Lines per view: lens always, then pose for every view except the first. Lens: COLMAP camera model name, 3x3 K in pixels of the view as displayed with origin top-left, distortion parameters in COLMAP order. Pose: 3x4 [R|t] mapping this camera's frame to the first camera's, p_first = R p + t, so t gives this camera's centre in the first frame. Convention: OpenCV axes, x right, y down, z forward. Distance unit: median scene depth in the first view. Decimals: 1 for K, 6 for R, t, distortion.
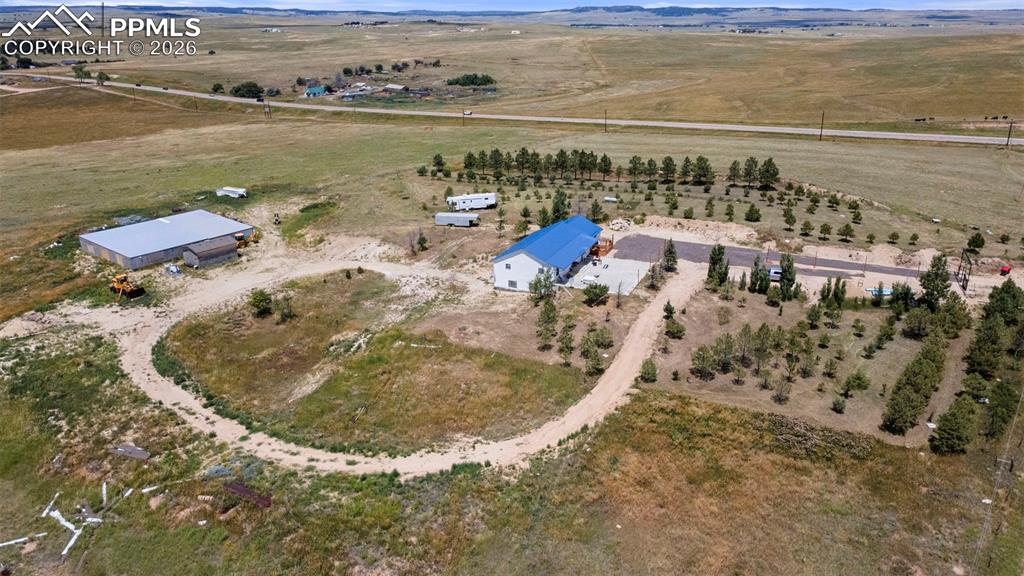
lens RADIAL K [[756.1, 0, 512.0], [0, 756.1, 288.0], [0, 0, 1]] dist [0.033346, -0.001035]
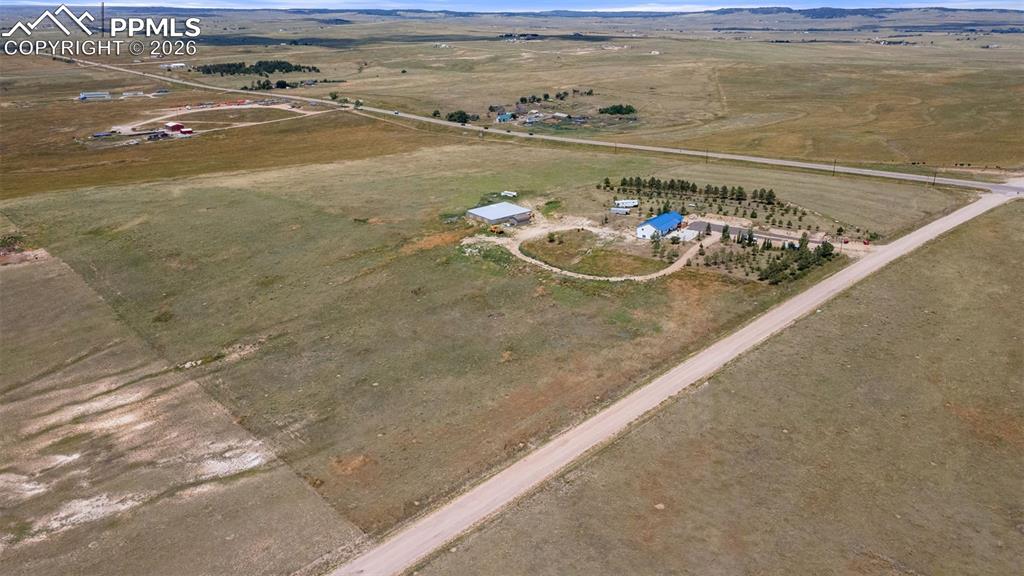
lens RADIAL K [[756.1, 0, 512.0], [0, 756.1, 288.0], [0, 0, 1]] dist [0.033346, -0.001035]
pose [[0.984970, 0.063737, -0.160536, -0.012514], [-0.063418, 0.997962, 0.007111, 0.131562], [0.160662, 0.003176, 0.987004, -1.180321]]
